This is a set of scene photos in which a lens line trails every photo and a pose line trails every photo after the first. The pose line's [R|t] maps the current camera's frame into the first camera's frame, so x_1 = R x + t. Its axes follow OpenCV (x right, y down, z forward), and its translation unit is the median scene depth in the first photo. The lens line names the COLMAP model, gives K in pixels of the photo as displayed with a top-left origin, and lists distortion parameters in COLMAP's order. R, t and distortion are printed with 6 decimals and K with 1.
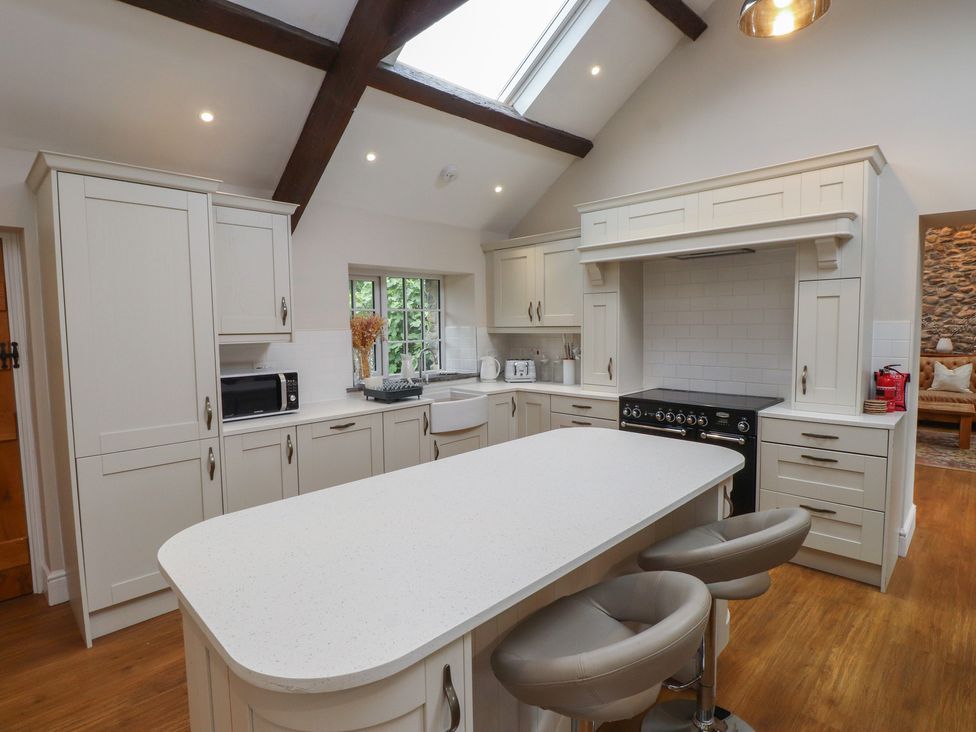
lens RADIAL K [[511.9, 0, 490.7], [0, 511.9, 366.9], [0, 0, 1]] dist [-0.013708, -0.002745]
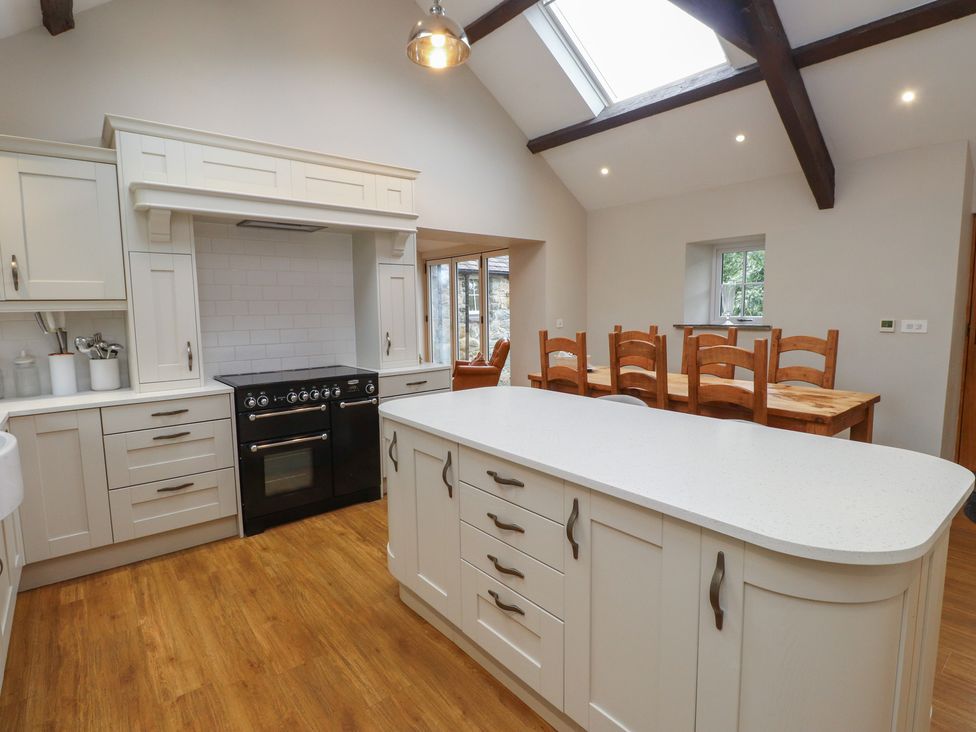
lens RADIAL K [[511.9, 0, 490.6], [0, 511.9, 362.3], [0, 0, 1]] dist [-0.013708, -0.002745]
pose [[0.086929, -0.112586, 0.989832, -0.461438], [0.079374, 0.991217, 0.105773, -0.030938], [-0.993047, 0.069373, 0.095102, 0.472612]]
